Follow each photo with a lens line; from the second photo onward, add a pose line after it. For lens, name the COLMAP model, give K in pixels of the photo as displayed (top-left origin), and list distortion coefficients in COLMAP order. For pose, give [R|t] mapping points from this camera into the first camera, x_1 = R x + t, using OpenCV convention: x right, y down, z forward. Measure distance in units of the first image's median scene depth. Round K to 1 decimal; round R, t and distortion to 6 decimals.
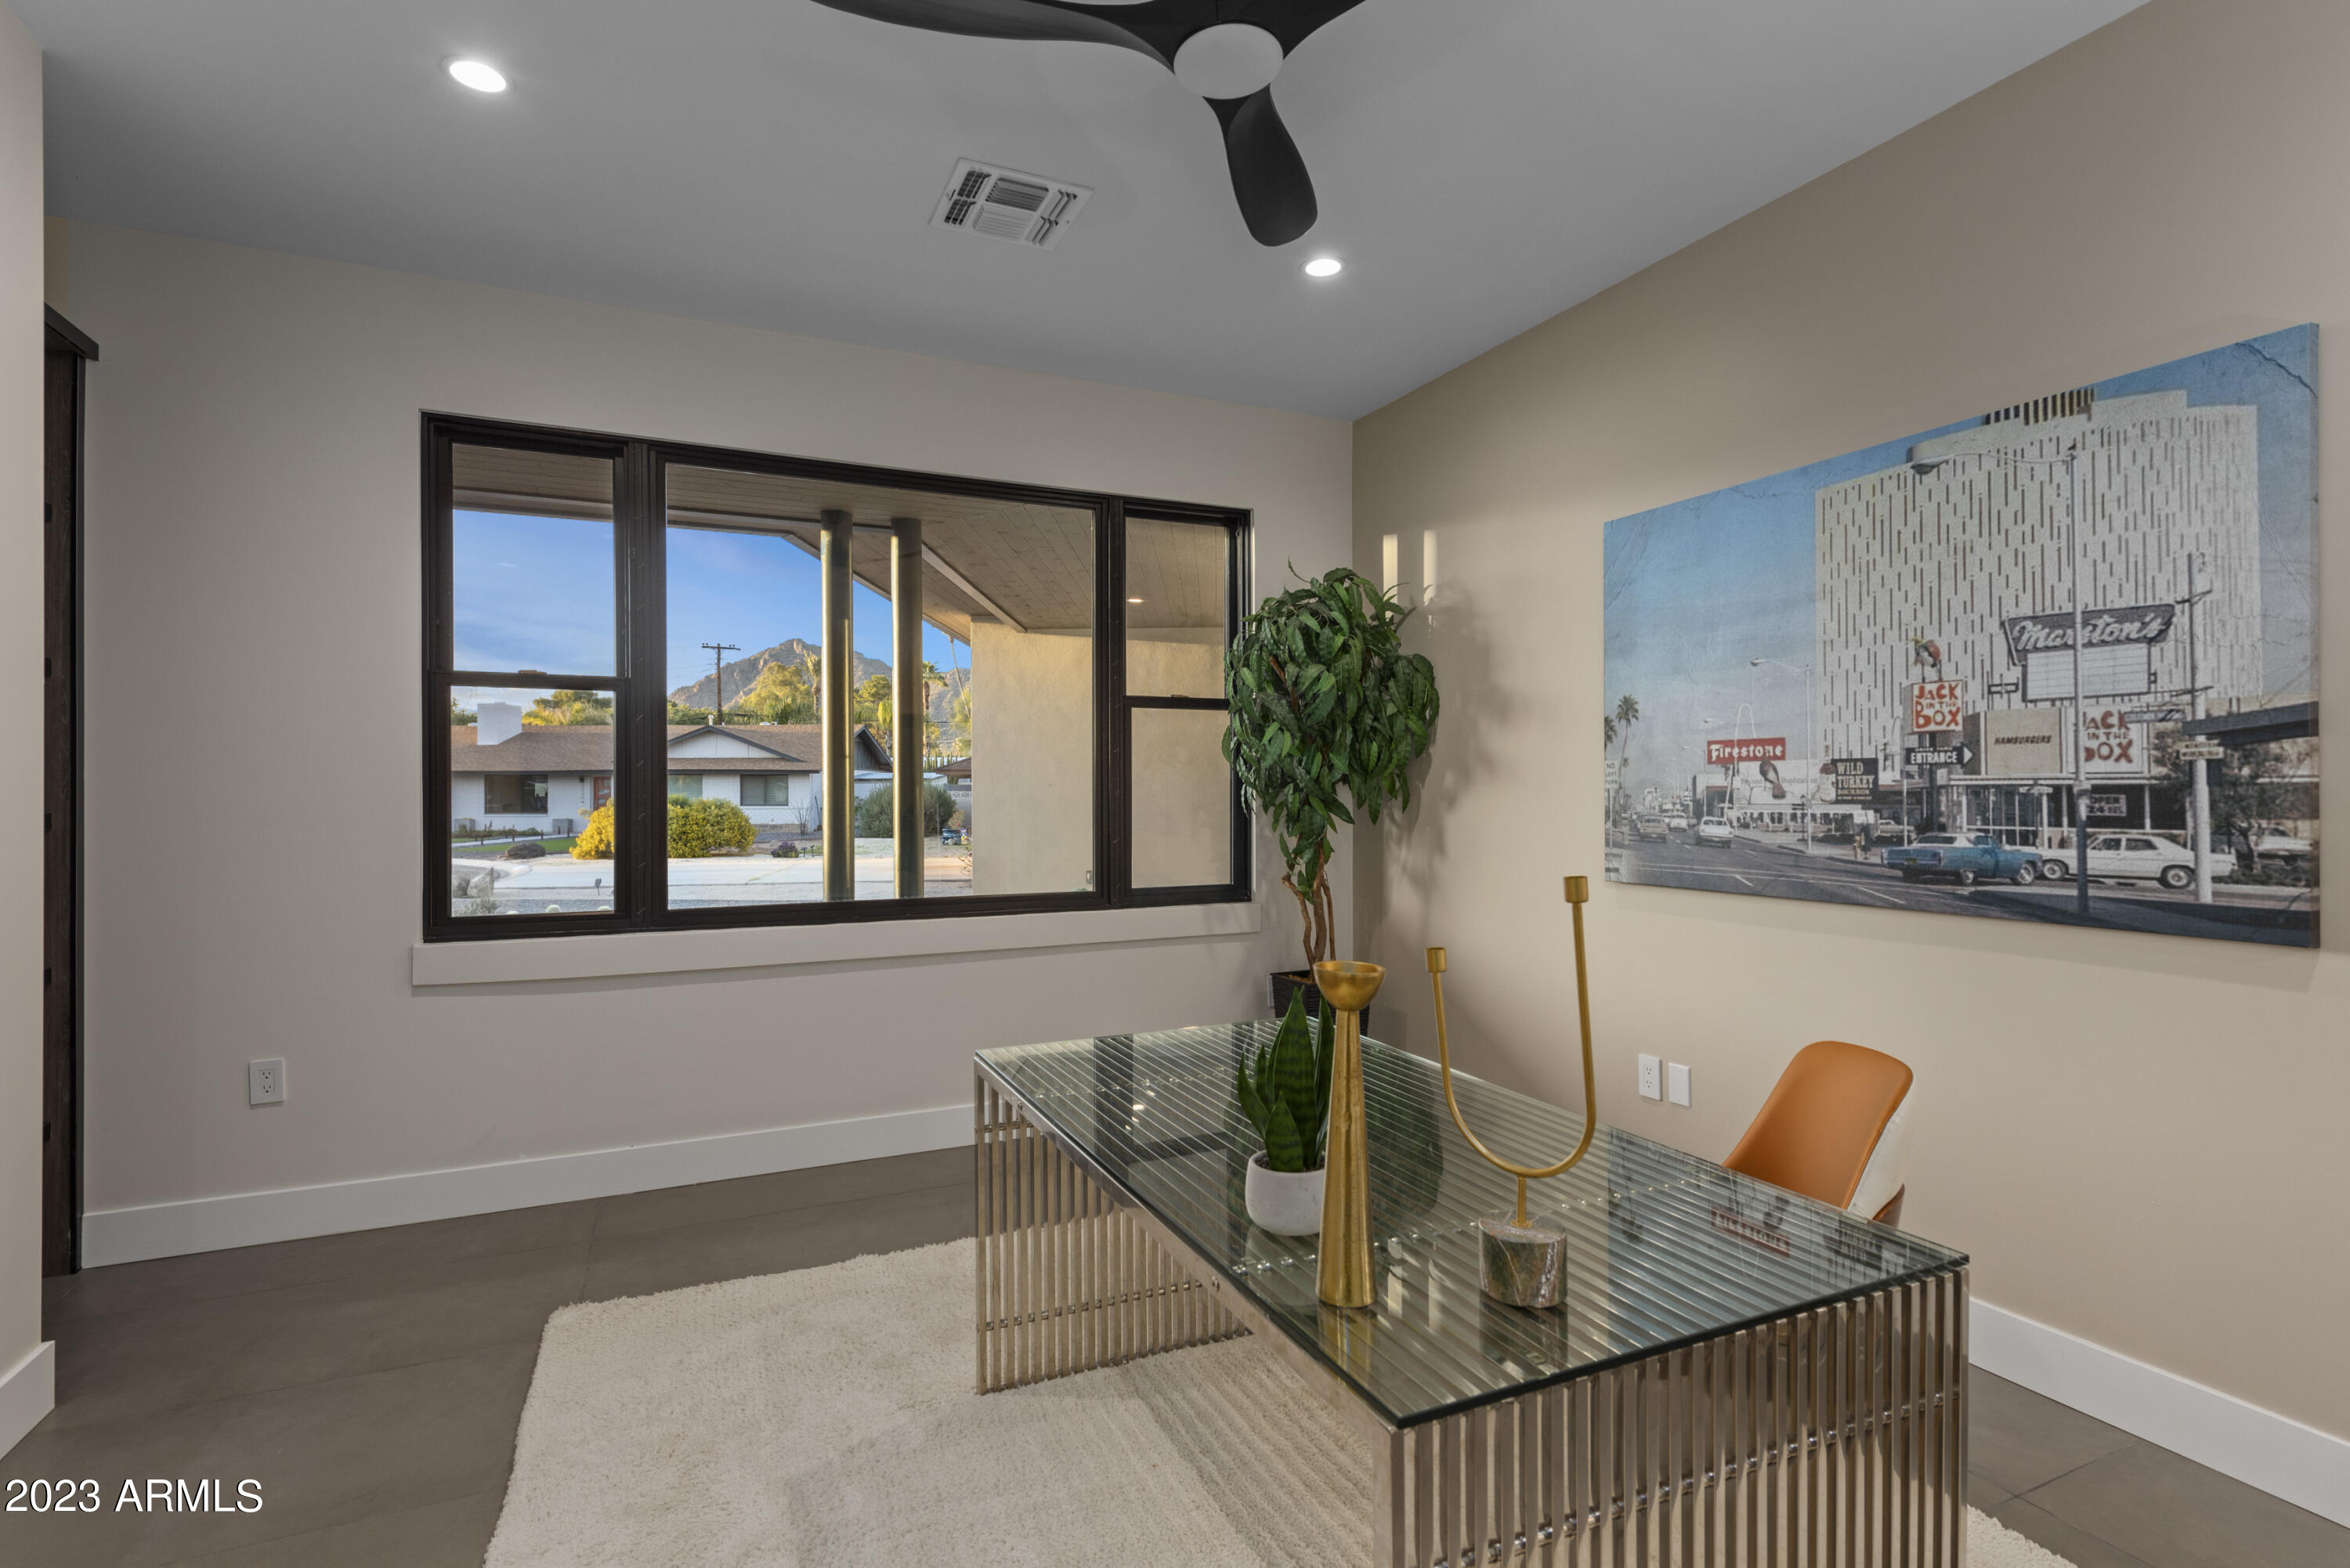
lens RADIAL K [[1128.3, 0, 1175.0], [0, 1128.3, 784.0], [0, 0, 1]] dist [0.027690, -0.014680]
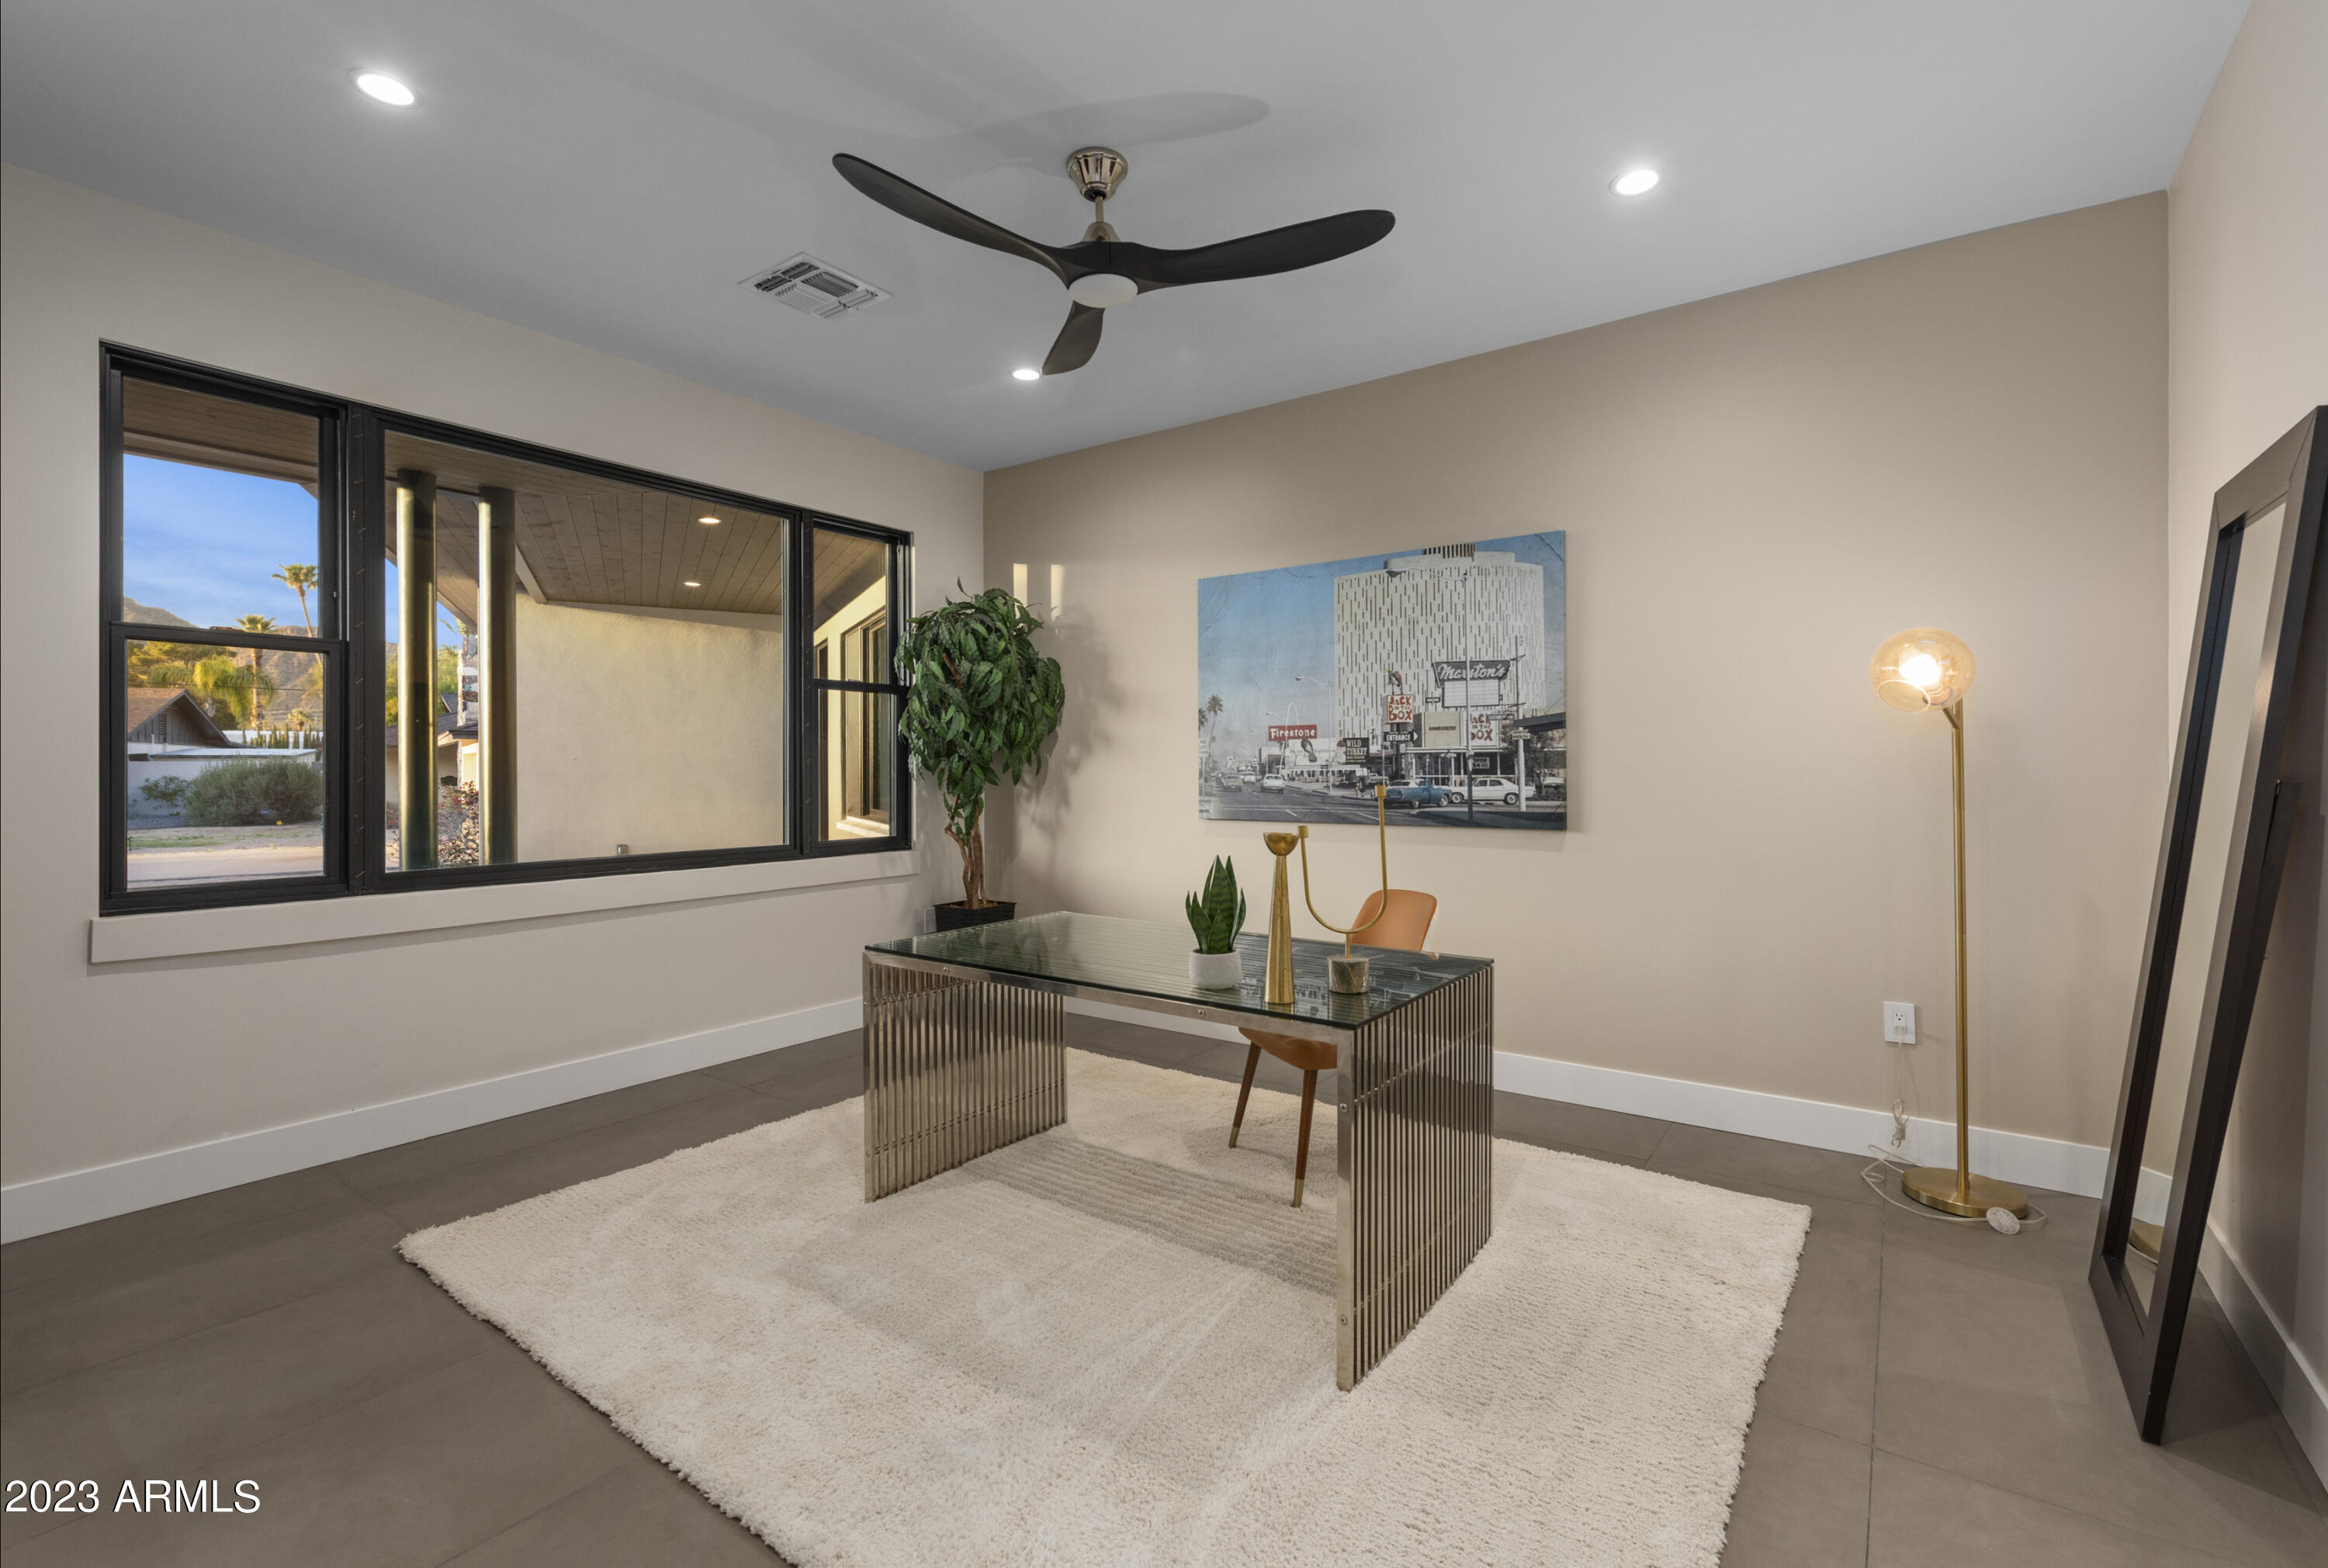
lens RADIAL K [[1032.5, 0, 1177.1], [0, 1032.5, 755.2], [0, 0, 1]] dist [0.024330, -0.000260]
pose [[0.869034, 0.005888, 0.494717, -0.410943], [-0.001383, 0.999954, -0.009471, 0.019200], [-0.494750, 0.007547, 0.869003, -0.217171]]
